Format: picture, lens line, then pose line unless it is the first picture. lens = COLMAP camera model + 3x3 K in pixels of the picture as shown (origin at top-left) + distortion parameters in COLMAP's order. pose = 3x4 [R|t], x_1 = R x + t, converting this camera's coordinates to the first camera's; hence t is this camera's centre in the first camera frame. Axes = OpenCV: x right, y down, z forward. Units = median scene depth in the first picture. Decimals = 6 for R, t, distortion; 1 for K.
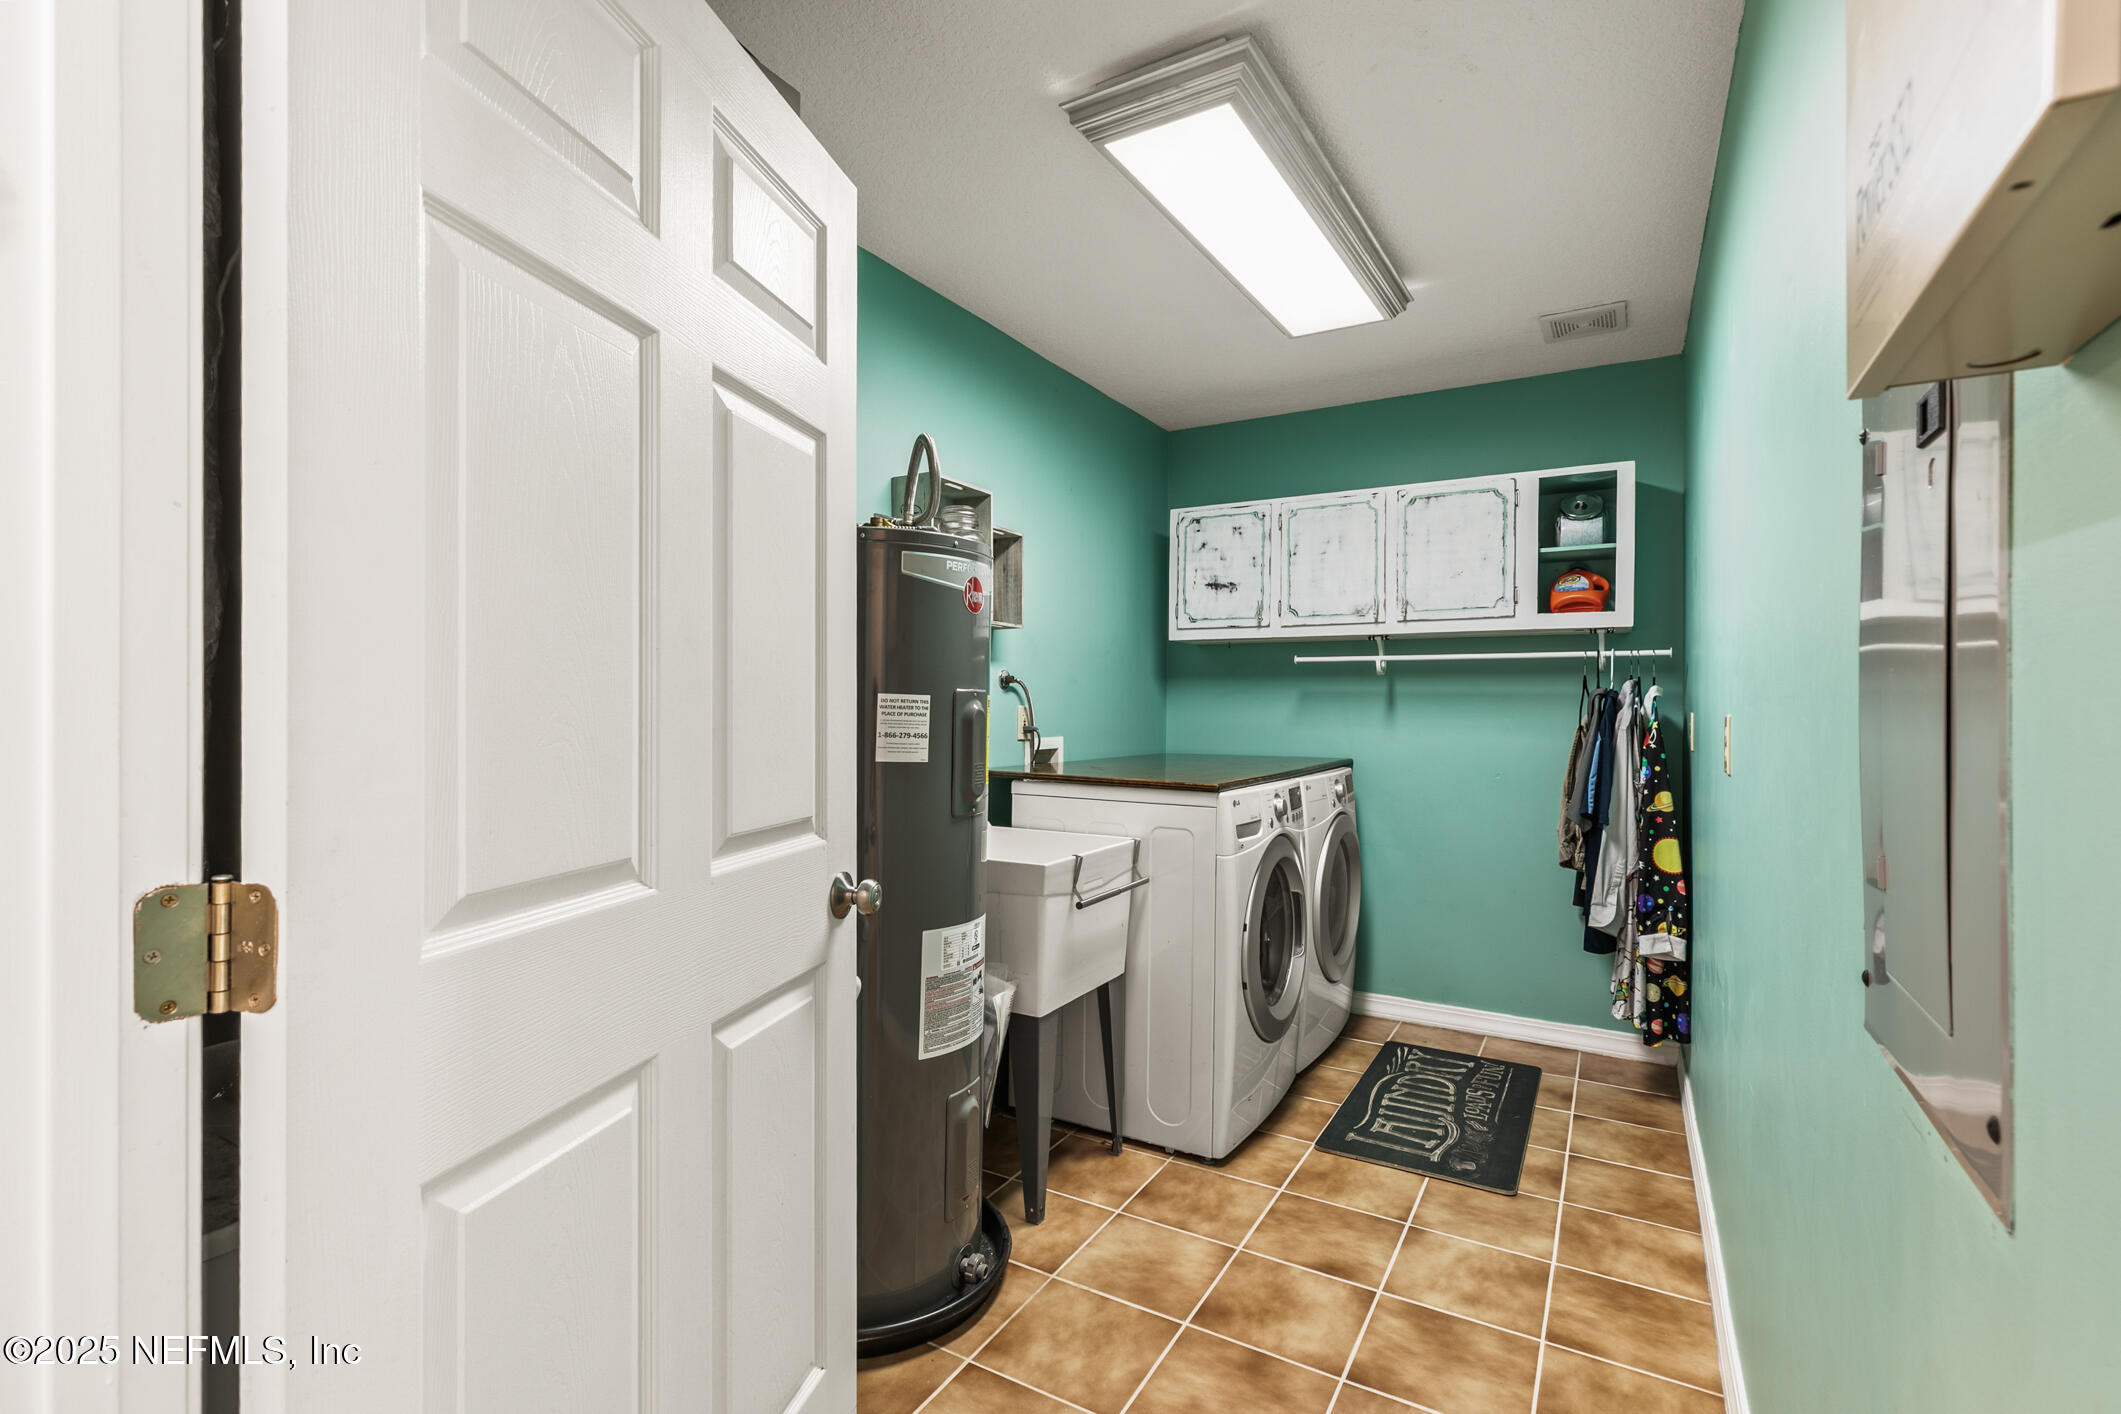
lens RADIAL K [[952.9, 0, 1063.7], [0, 952.9, 731.8], [0, 0, 1]] dist [0.000328, -0.000391]
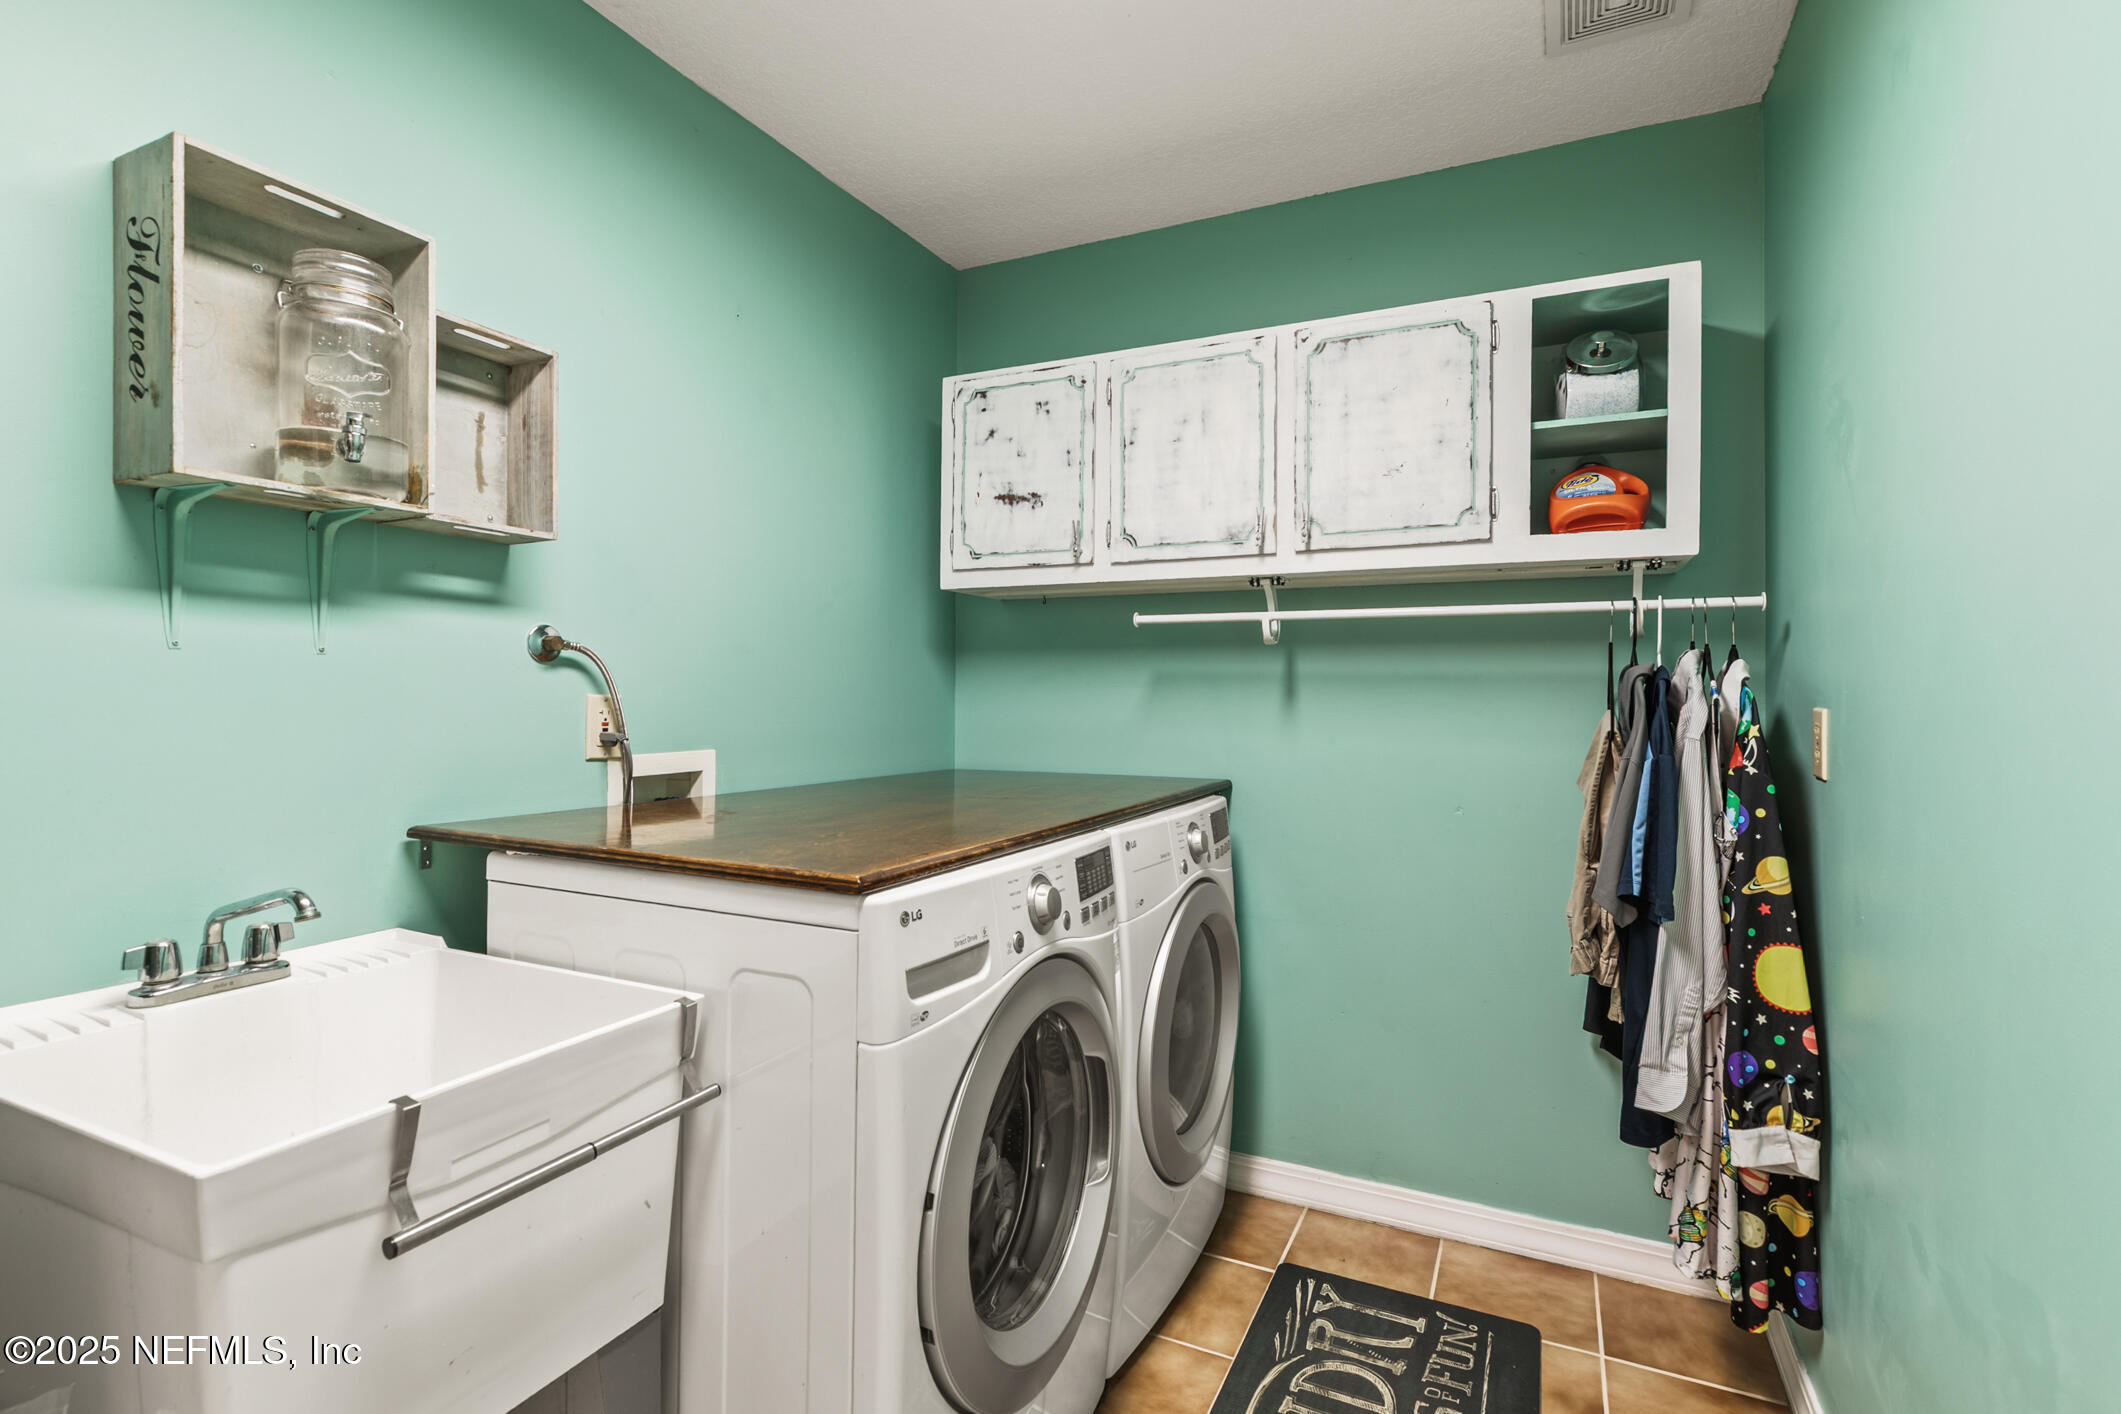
lens RADIAL K [[998.2, 0, 1069.1], [0, 998.2, 718.1], [0, 0, 1]] dist [0.001194, -0.000234]
pose [[0.996639, -0.000765, 0.081917, 0.173803], [0.001131, 0.999990, -0.004418, -0.011512], [-0.081913, 0.004496, 0.996629, 0.431207]]
